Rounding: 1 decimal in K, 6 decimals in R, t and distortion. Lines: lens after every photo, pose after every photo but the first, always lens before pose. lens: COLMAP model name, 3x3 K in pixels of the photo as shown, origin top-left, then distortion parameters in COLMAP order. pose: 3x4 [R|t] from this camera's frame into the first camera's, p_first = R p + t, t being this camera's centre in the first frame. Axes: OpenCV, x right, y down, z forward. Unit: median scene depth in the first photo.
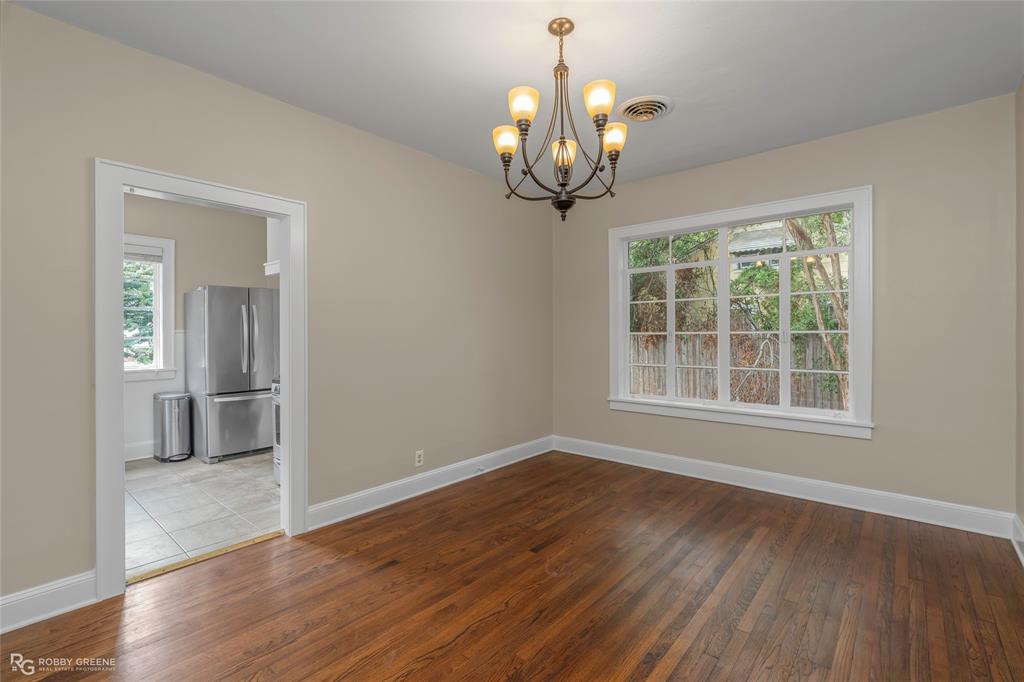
lens RADIAL K [[471.0, 0, 516.4], [0, 471.0, 337.1], [0, 0, 1]] dist [-0.007499, 0.001582]
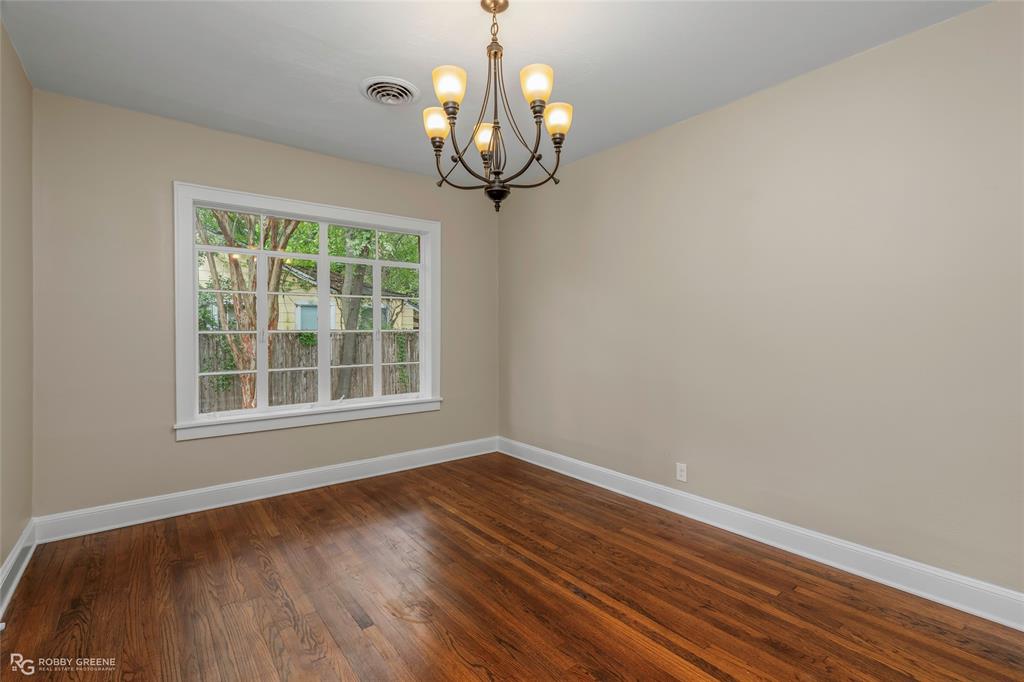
lens RADIAL K [[471.0, 0, 517.7], [0, 471.0, 336.3], [0, 0, 1]] dist [-0.007499, 0.001582]
pose [[0.174000, -0.007179, 0.984719, -0.498693], [0.012188, 0.999913, 0.005137, 0.001422], [-0.984670, 0.011108, 0.174073, 0.493684]]
